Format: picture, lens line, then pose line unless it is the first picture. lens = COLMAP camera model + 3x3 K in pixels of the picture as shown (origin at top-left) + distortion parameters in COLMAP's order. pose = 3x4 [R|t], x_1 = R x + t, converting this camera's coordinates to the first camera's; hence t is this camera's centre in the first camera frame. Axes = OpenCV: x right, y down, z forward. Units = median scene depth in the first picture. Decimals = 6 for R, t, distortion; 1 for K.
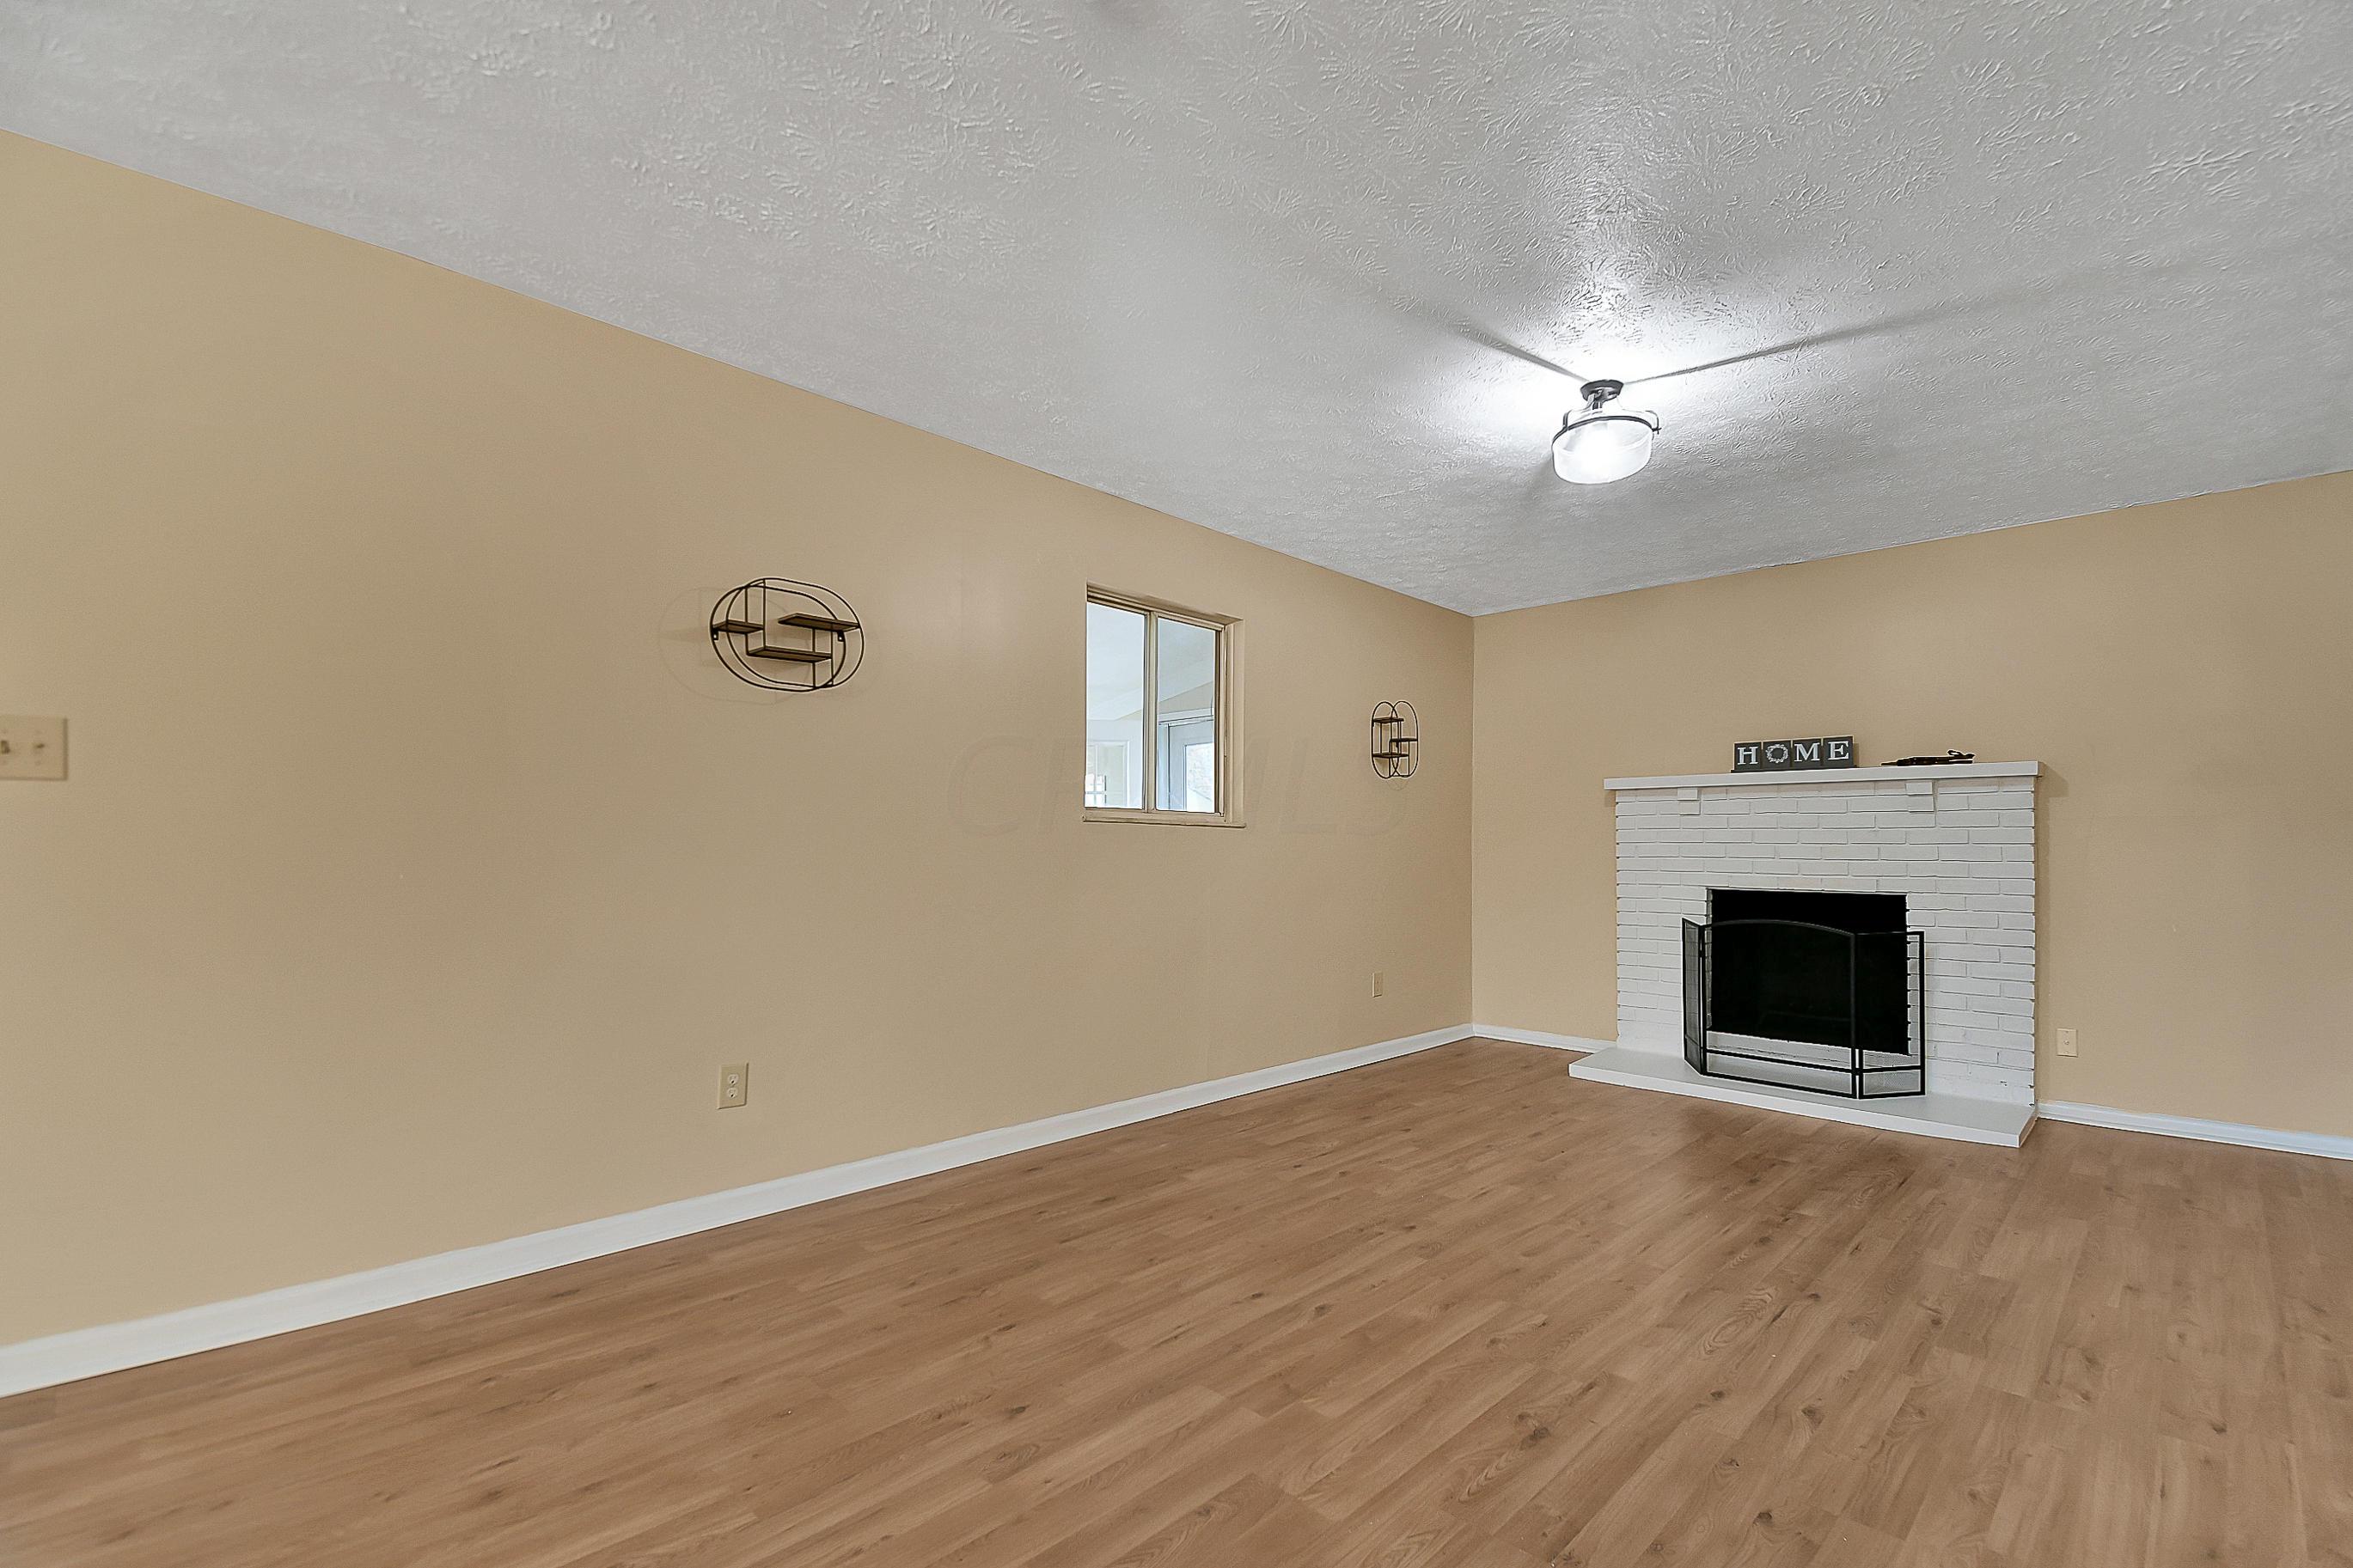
lens RADIAL K [[1073.1, 0, 1188.3], [0, 1073.1, 854.0], [0, 0, 1]] dist [0.025646, -0.020723]
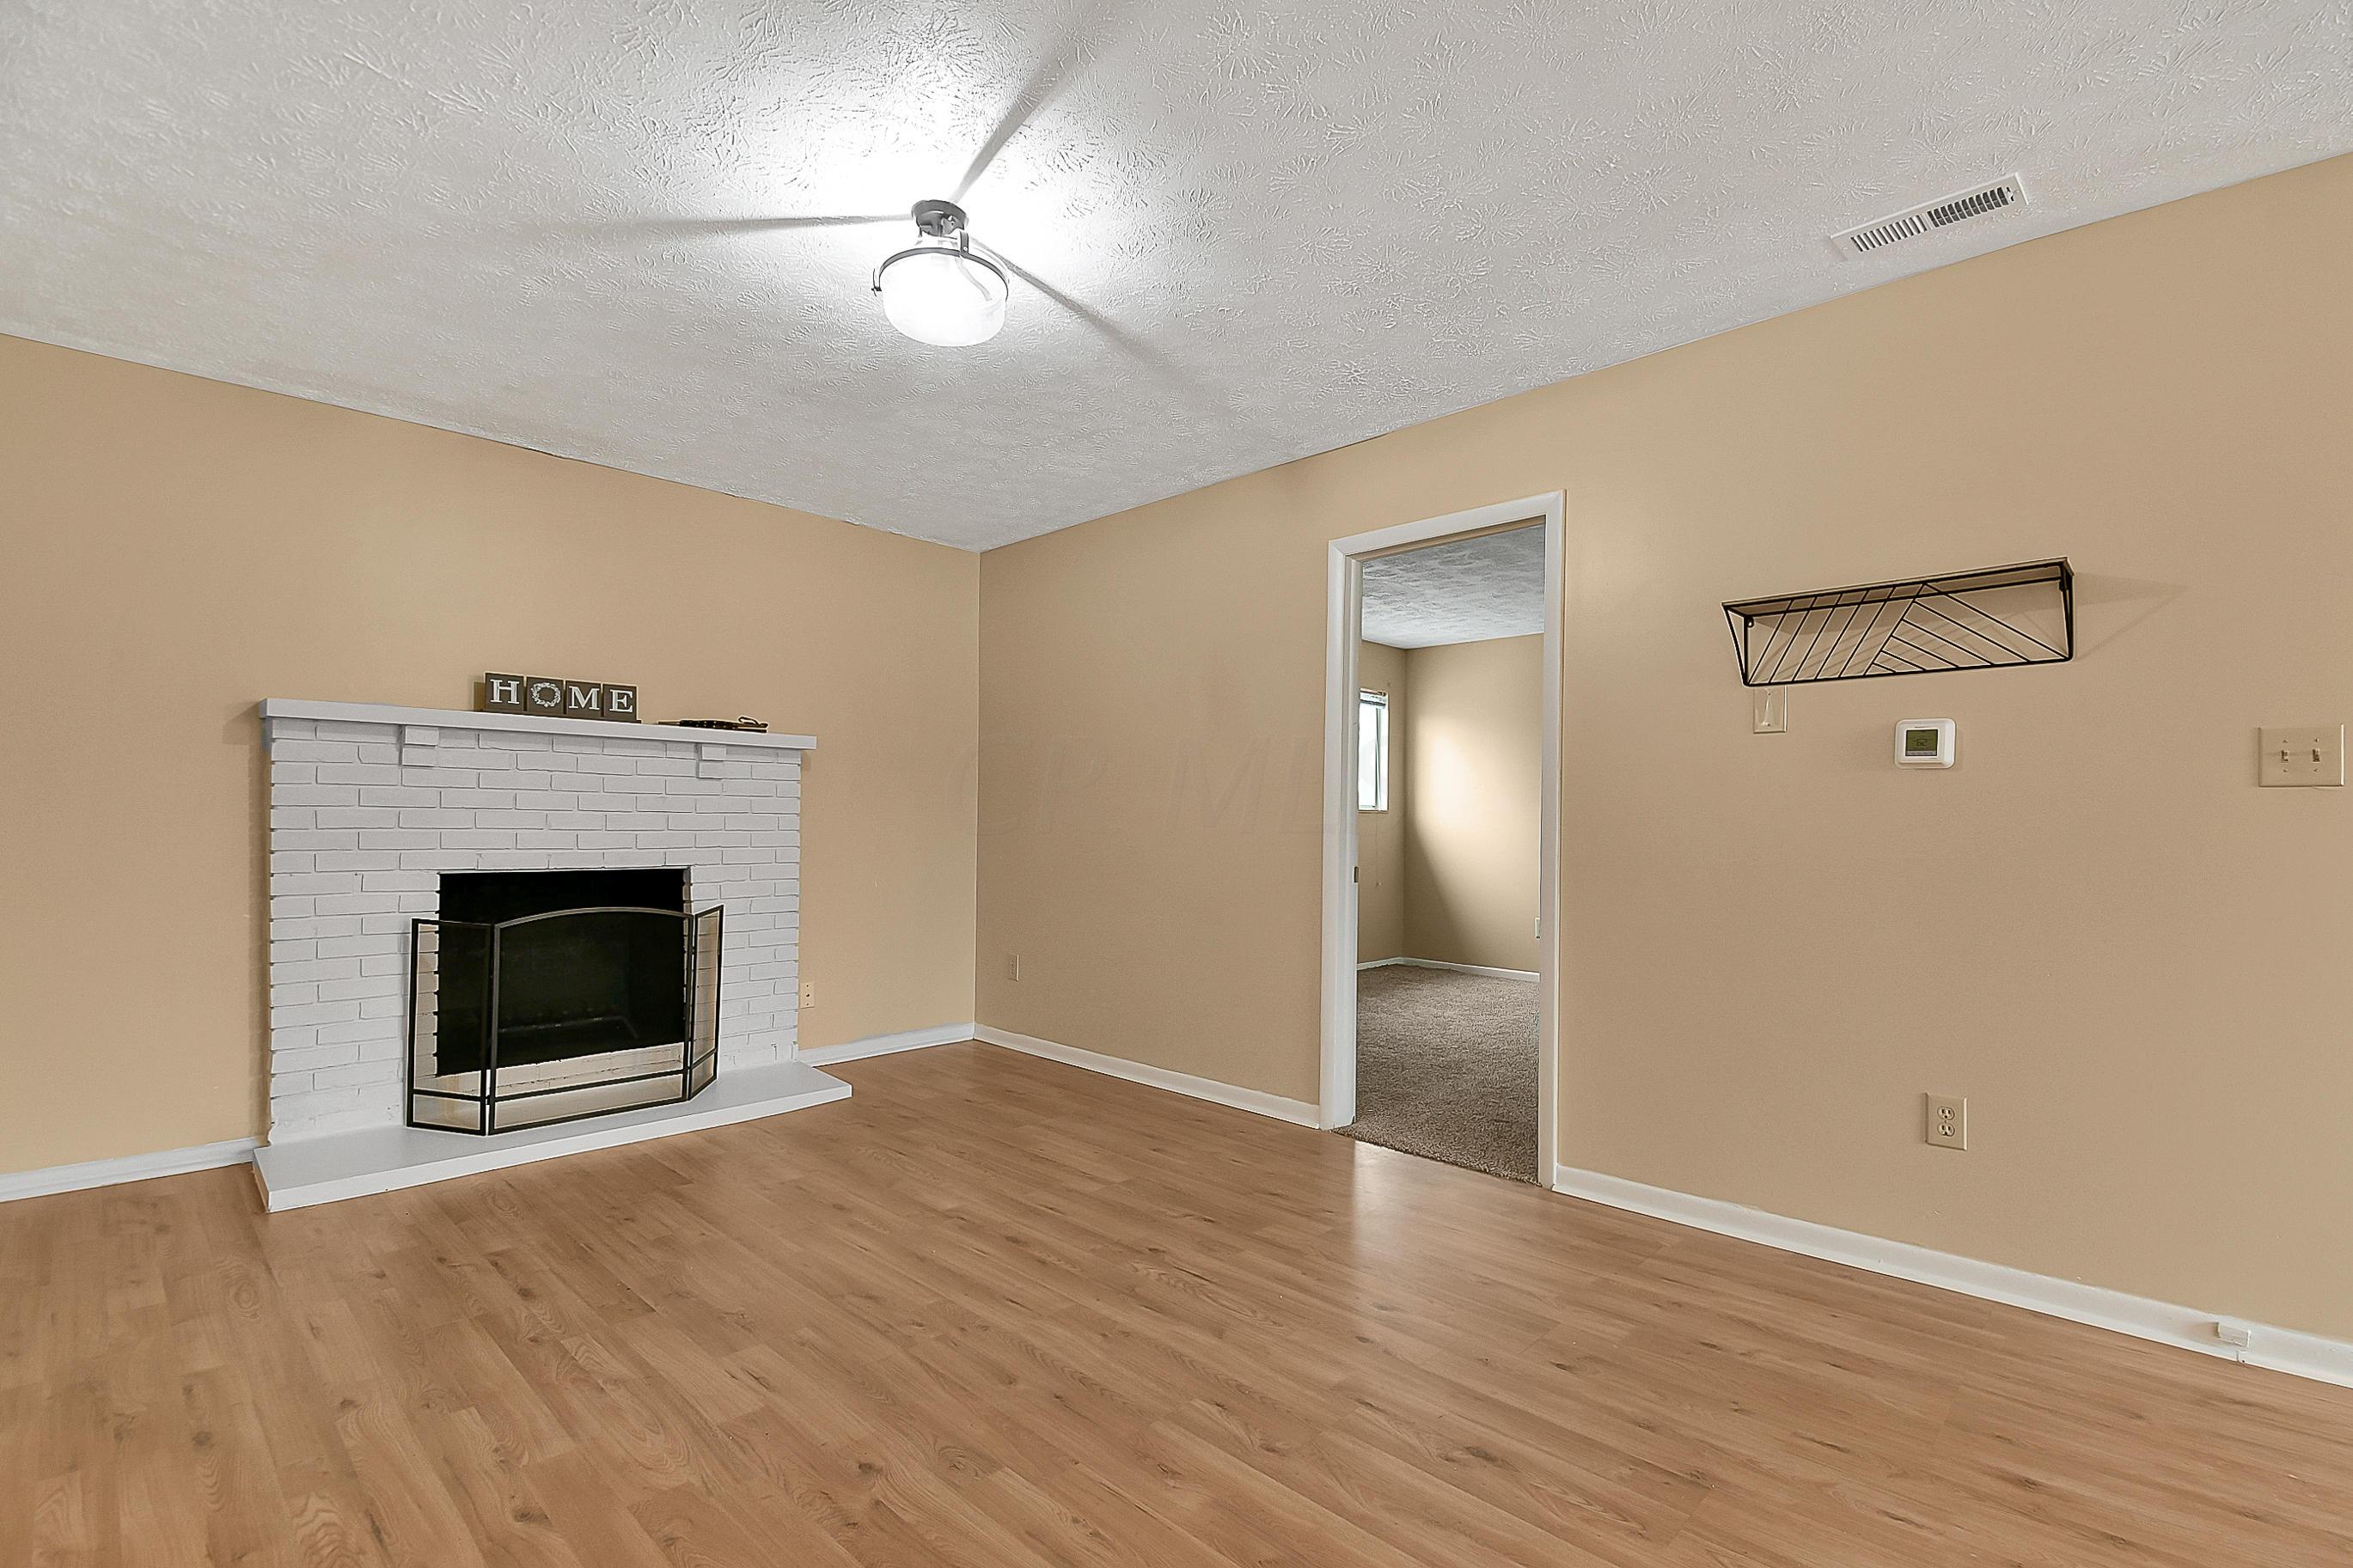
lens RADIAL K [[1060.5, 0, 1241.2], [0, 1060.5, 828.0], [0, 0, 1]] dist [0.022018, -0.019663]
pose [[-0.052083, -0.009129, 0.998601, -0.289359], [-0.002839, 0.999956, 0.008994, -0.005982], [-0.998639, -0.002366, -0.052106, 0.626816]]
